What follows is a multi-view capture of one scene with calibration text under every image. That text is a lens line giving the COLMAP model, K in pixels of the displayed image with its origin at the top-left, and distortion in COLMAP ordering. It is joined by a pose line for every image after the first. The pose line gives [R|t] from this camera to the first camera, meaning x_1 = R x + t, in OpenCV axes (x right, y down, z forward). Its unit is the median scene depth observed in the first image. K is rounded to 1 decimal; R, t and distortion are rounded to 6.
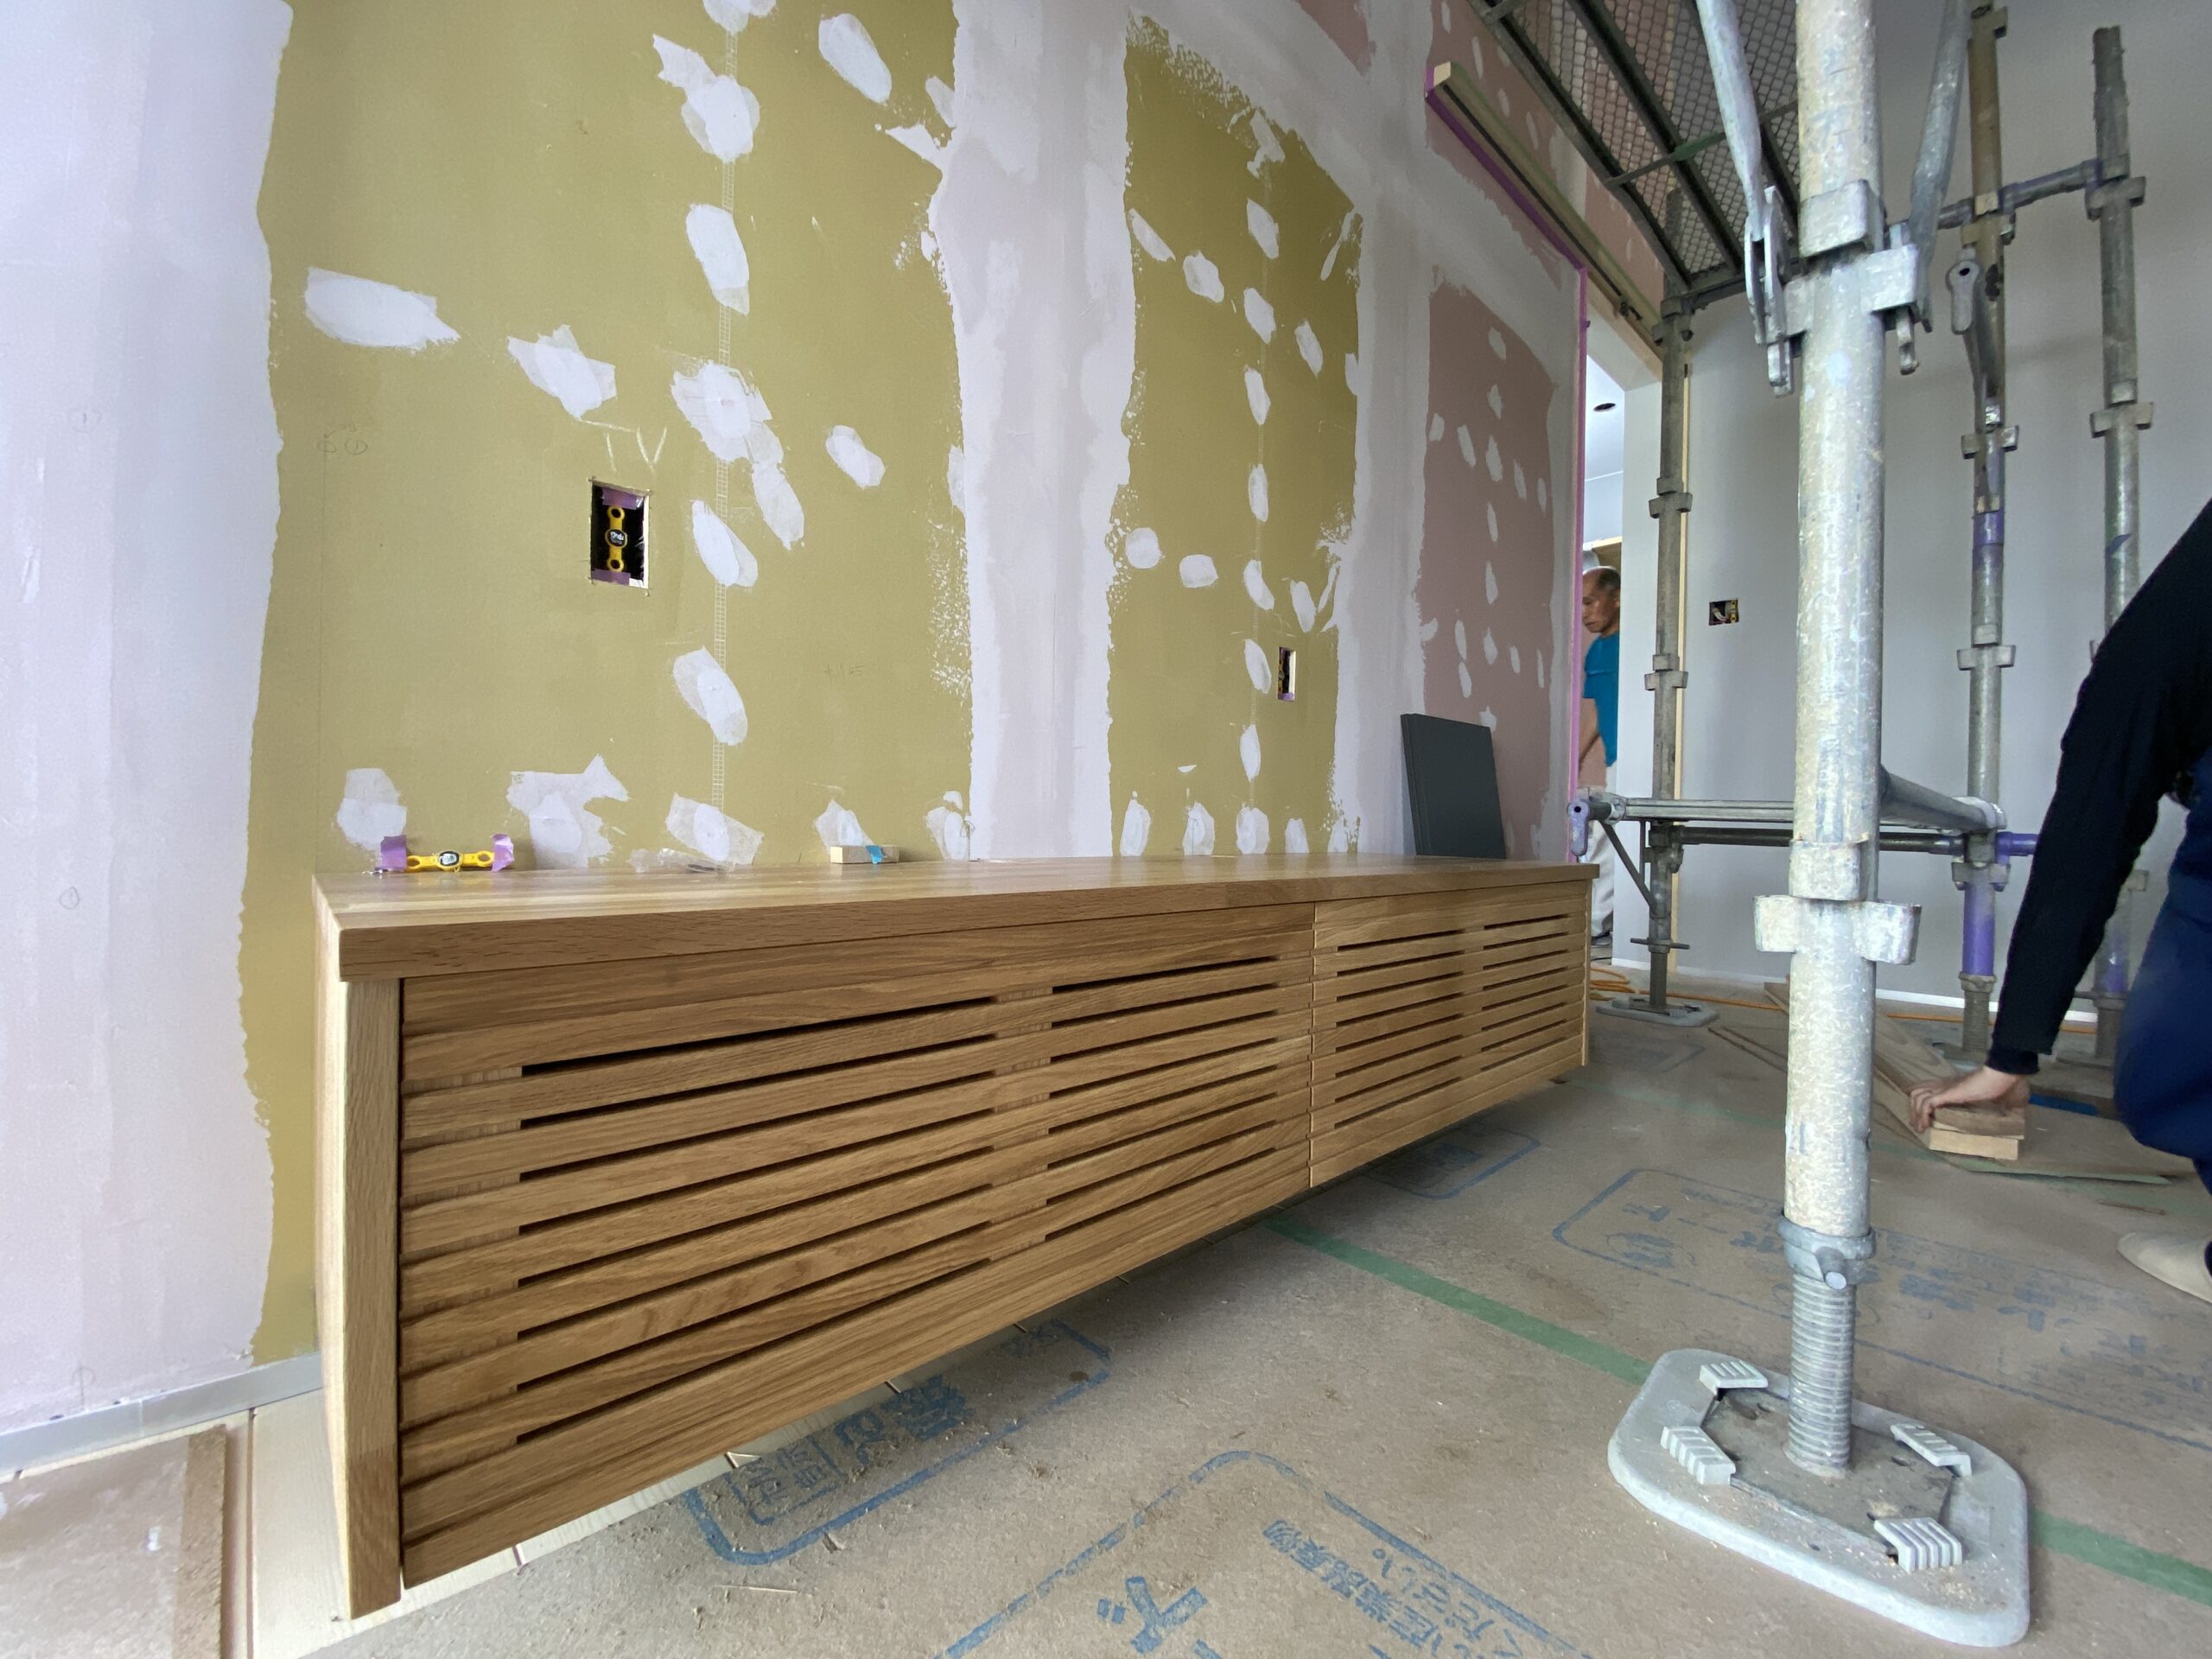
lens RADIAL K [[894.4, 0, 1106.0], [0, 894.4, 829.5], [0, 0, 1]] dist [0.018512, -0.018319]
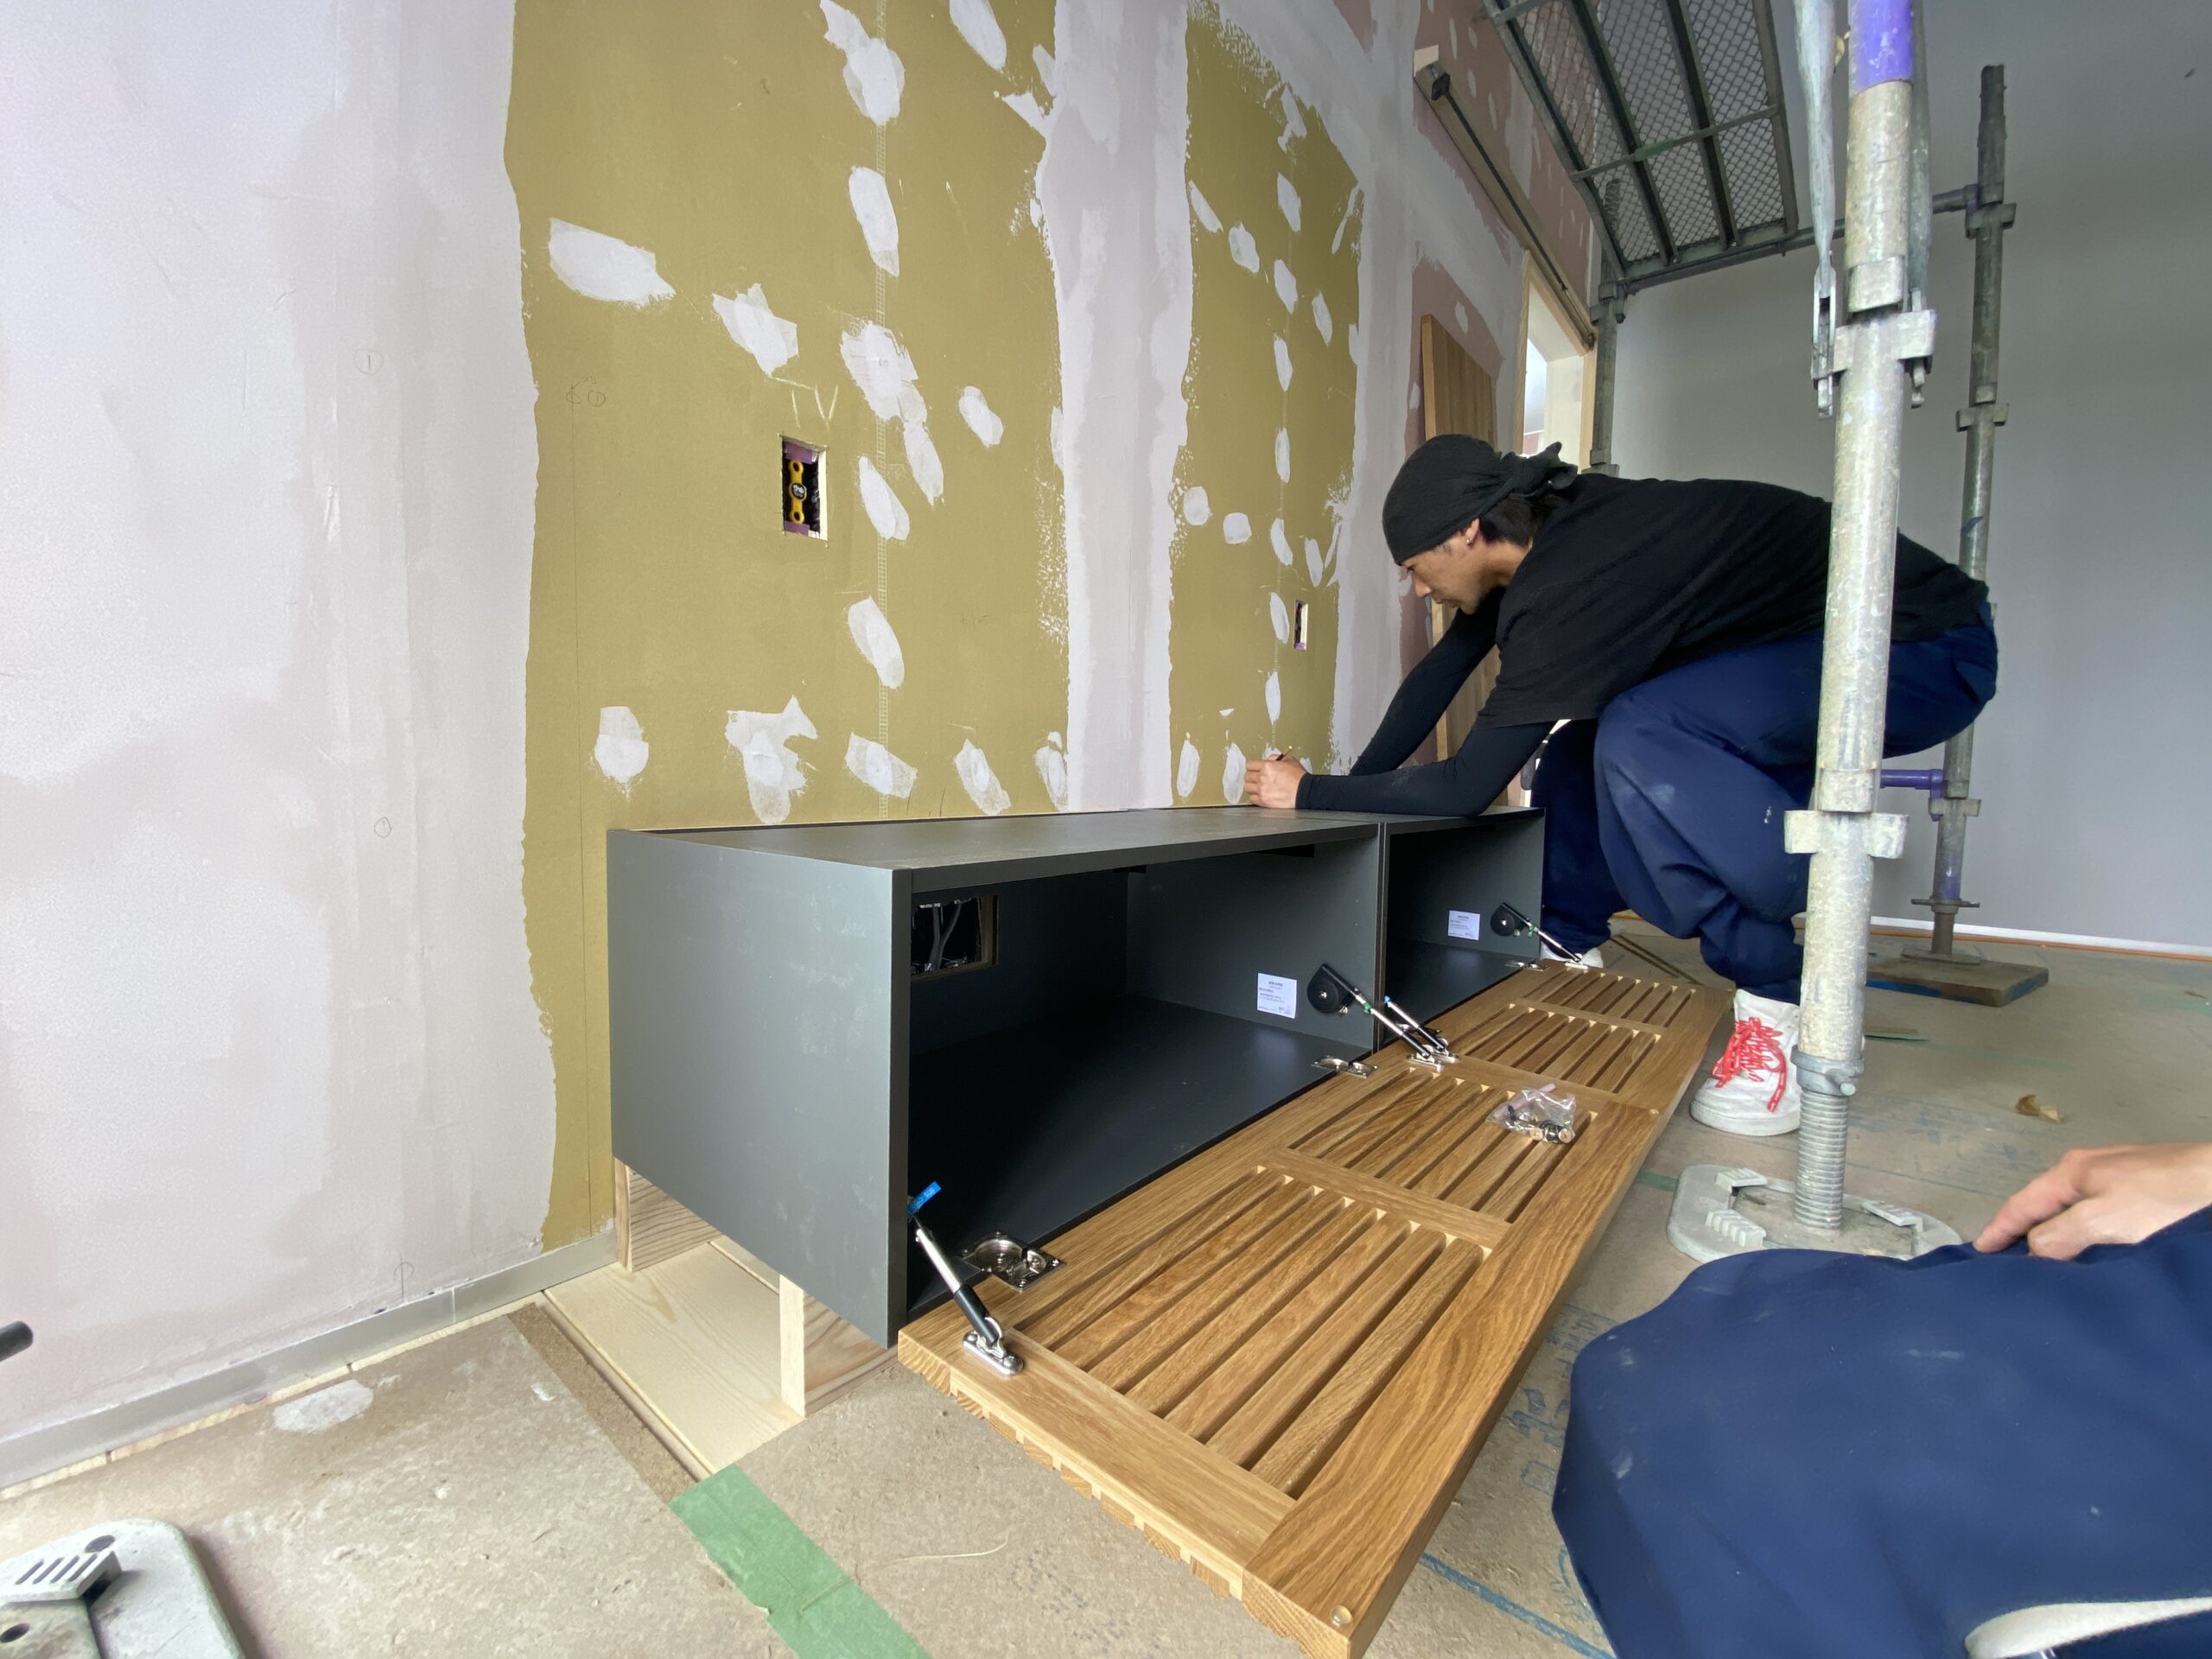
lens RADIAL K [[894.4, 0, 1106.0], [0, 894.4, 829.5], [0, 0, 1]] dist [0.018512, -0.018319]
pose [[0.991833, -0.011968, 0.126984, -0.288496], [0.004091, 0.998061, 0.062110, 0.010868], [-0.127481, -0.061083, 0.989958, -0.113813]]
